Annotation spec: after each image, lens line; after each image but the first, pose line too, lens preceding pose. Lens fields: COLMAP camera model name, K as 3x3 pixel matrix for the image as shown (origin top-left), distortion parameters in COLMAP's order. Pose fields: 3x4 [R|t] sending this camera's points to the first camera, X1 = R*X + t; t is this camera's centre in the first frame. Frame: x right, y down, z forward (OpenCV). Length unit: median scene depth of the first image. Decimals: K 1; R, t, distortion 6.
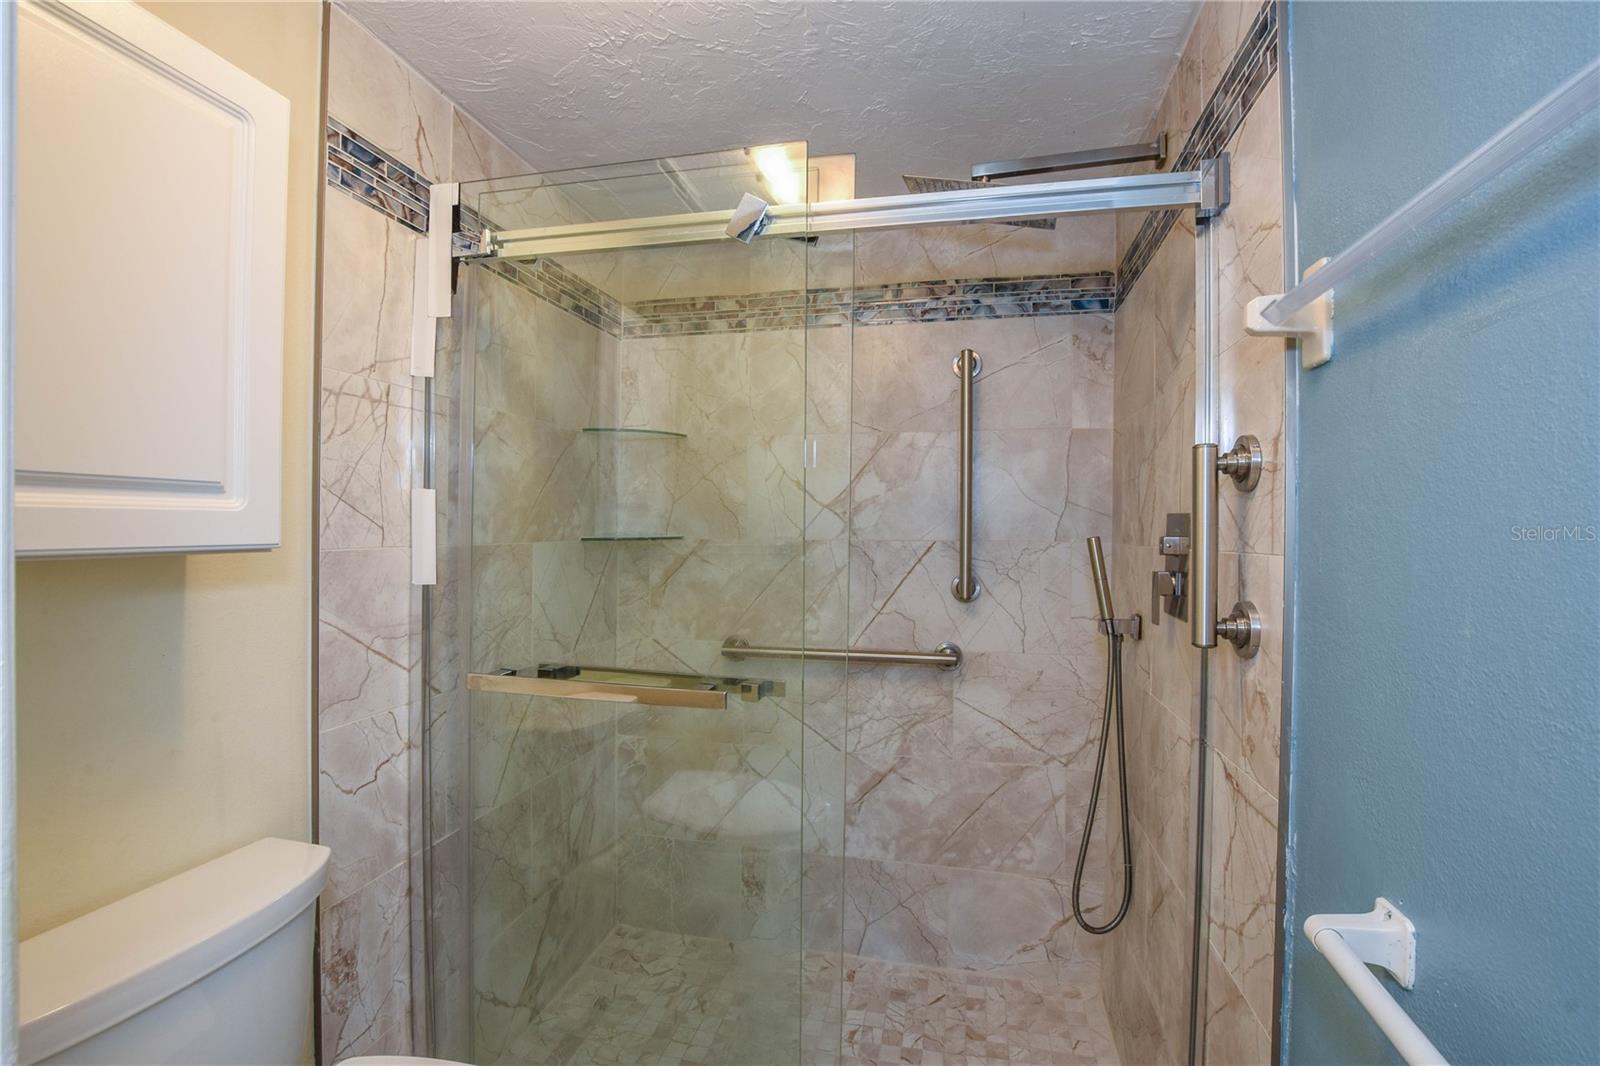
lens RADIAL K [[707.9, 0, 800.0], [0, 707.9, 533.0], [0, 0, 1]] dist [-0.040533, -0.000048]
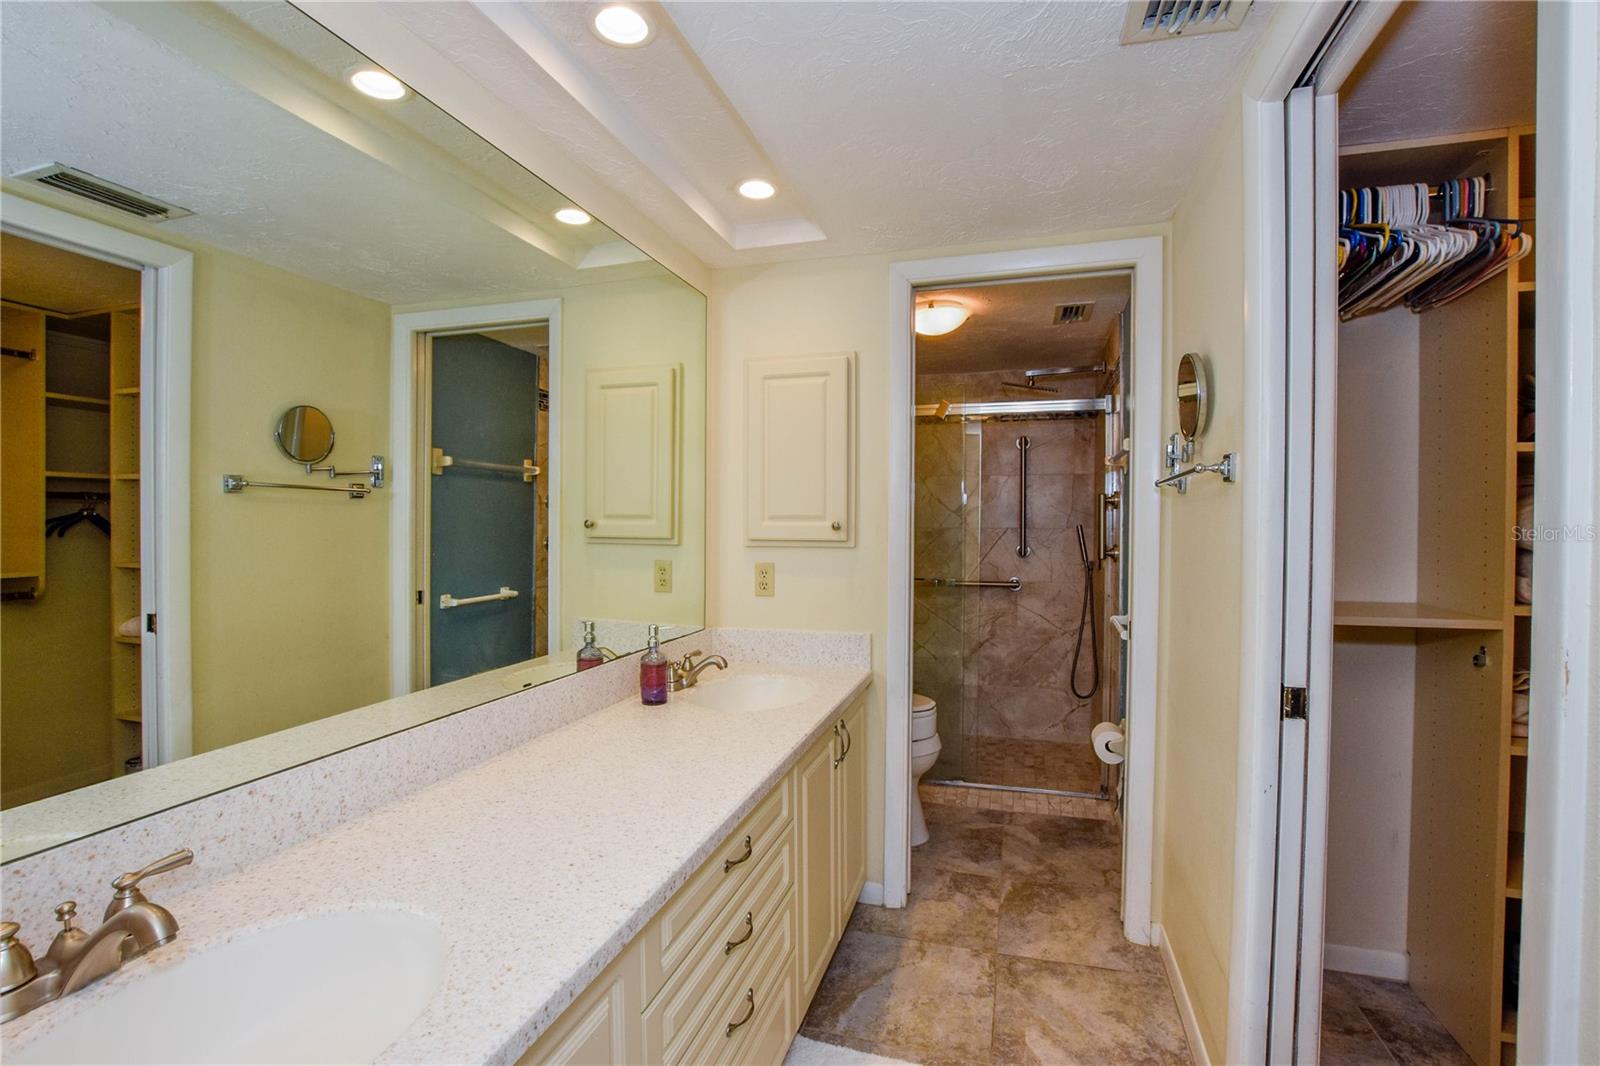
lens RADIAL K [[707.9, 0, 800.0], [0, 707.9, 533.0], [0, 0, 1]] dist [-0.040533, -0.000048]
pose [[0.997301, -0.003240, -0.073345, -0.266775], [0.003573, 0.999984, 0.004401, 0.014119], [0.073330, -0.004651, 0.997297, -1.113292]]
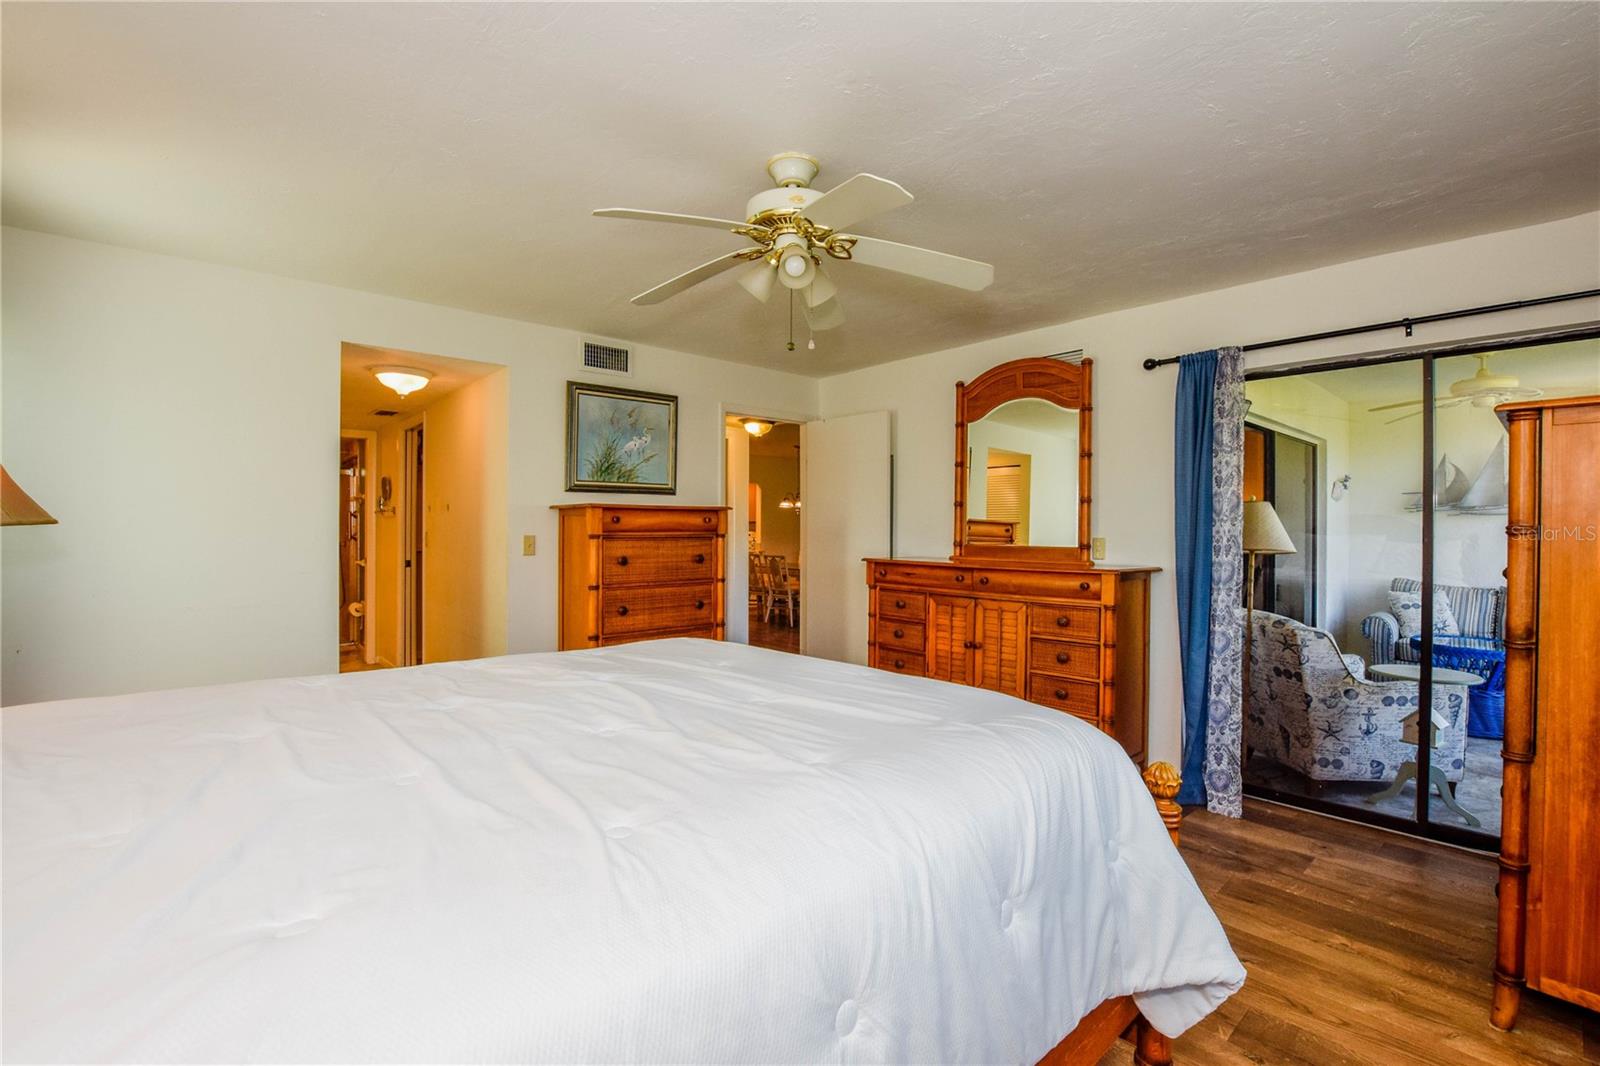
lens RADIAL K [[707.9, 0, 800.0], [0, 707.9, 533.0], [0, 0, 1]] dist [-0.040533, -0.000048]
pose [[0.576257, -0.016297, 0.817106, -1.377957], [0.009216, 0.999867, 0.013442, 0.019698], [-0.817216, -0.000216, 0.576331, -3.637682]]
